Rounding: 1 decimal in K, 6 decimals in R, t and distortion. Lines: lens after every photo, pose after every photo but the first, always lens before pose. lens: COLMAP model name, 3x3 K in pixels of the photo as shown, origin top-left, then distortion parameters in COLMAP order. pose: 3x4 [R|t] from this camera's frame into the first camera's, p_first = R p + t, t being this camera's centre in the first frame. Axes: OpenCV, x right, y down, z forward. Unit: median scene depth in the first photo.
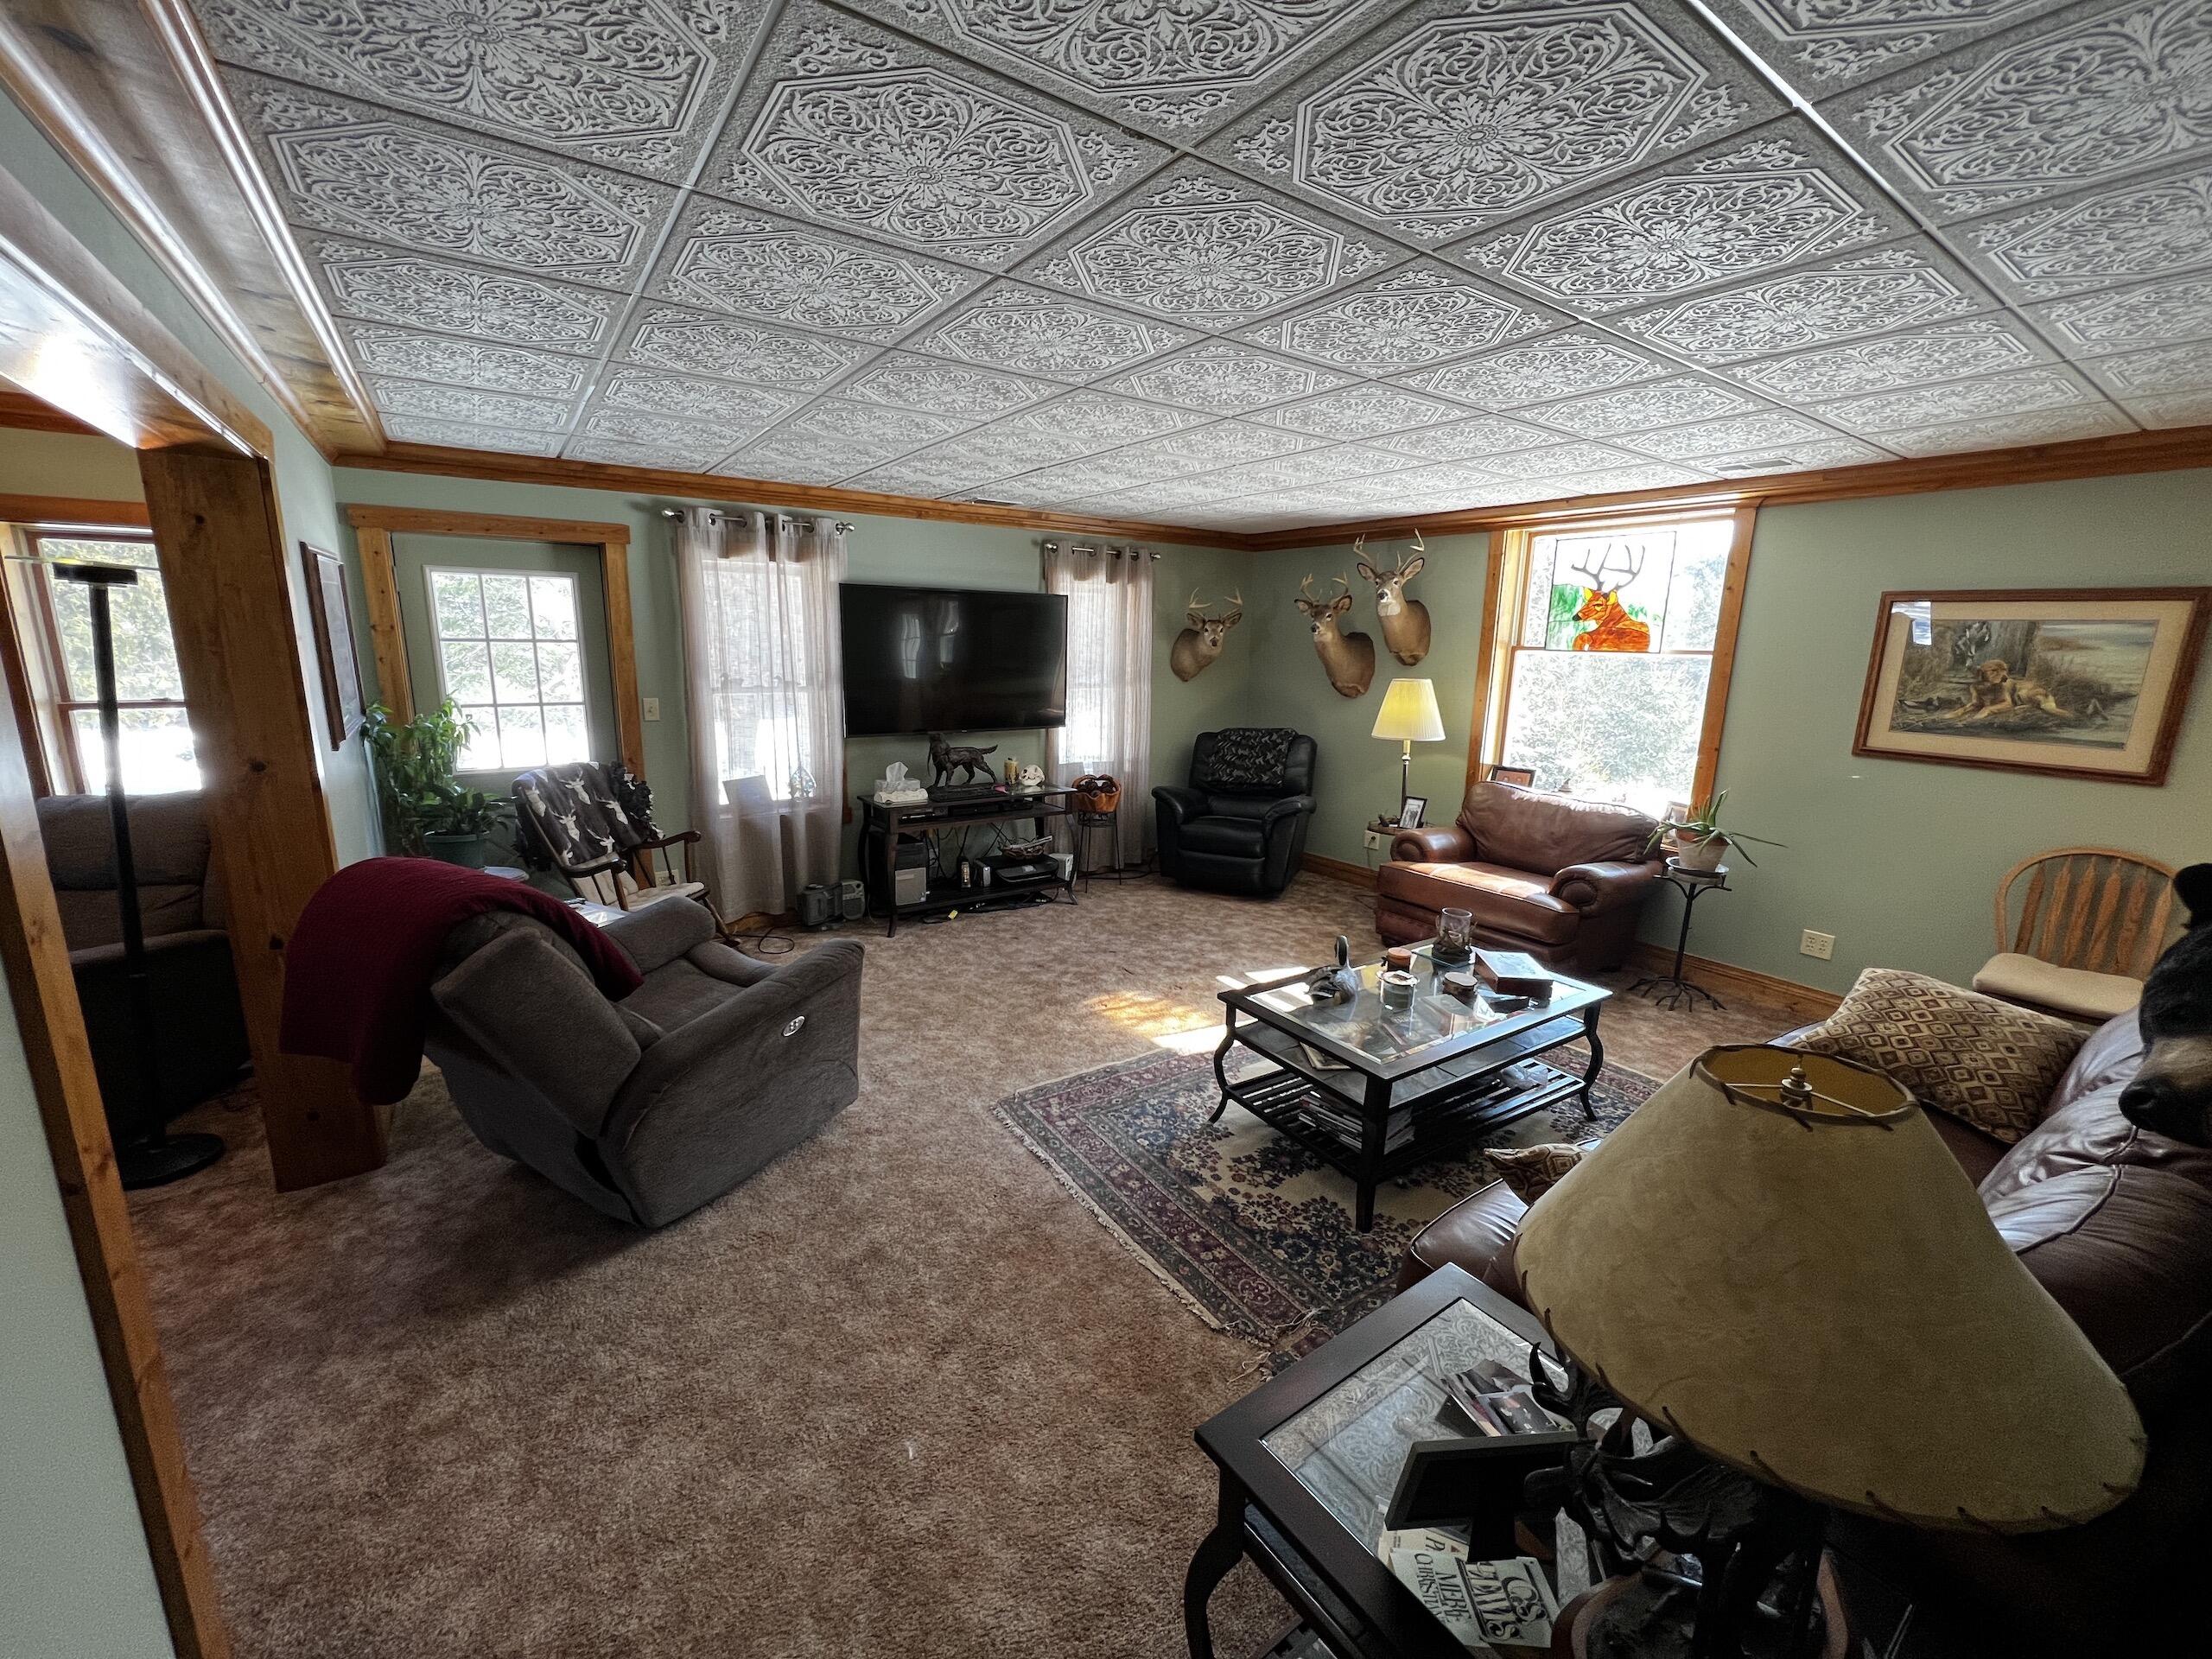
lens RADIAL K [[870.2, 0, 1106.0], [0, 870.2, 829.5], [0, 0, 1]] dist [-0.015076, 0.000011]
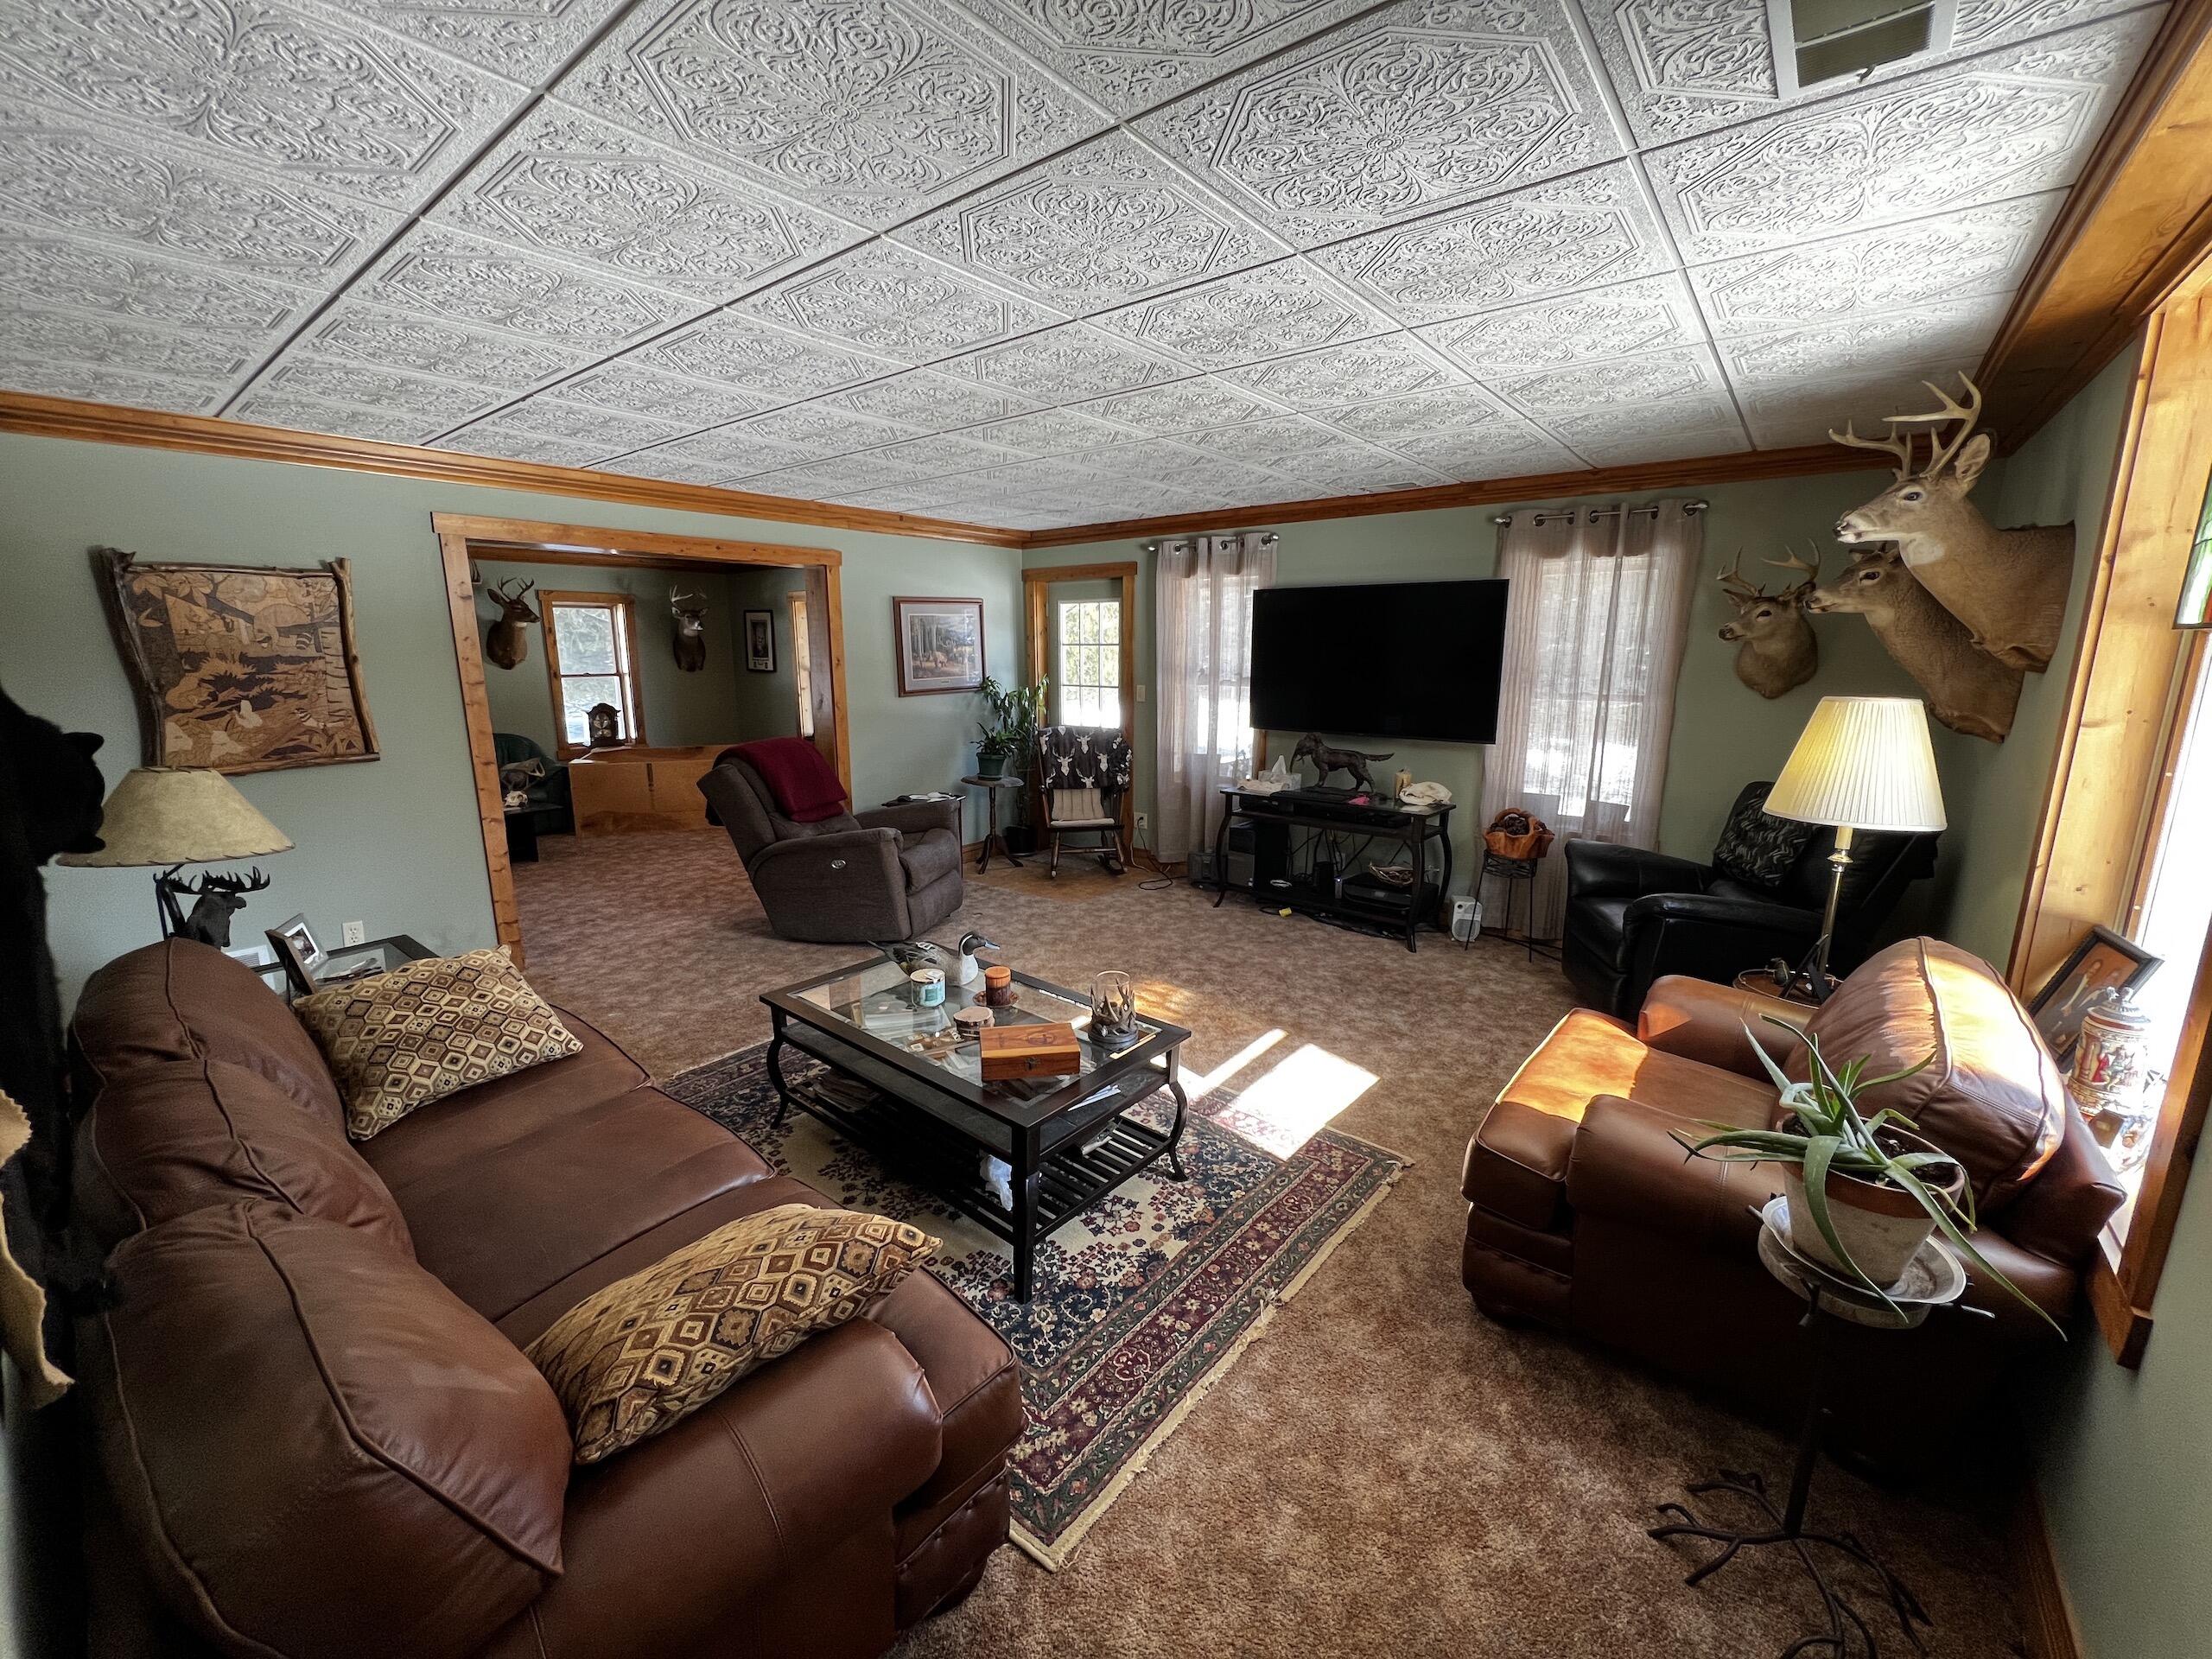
lens RADIAL K [[901.0, 0, 1106.0], [0, 901.0, 829.5], [0, 0, 1]] dist [0.018104, 0.000040]
pose [[0.281321, 0.183006, -0.942002, 0.779880], [-0.195339, 0.972015, 0.130501, -0.096205], [0.939522, 0.147297, 0.309197, 0.492591]]
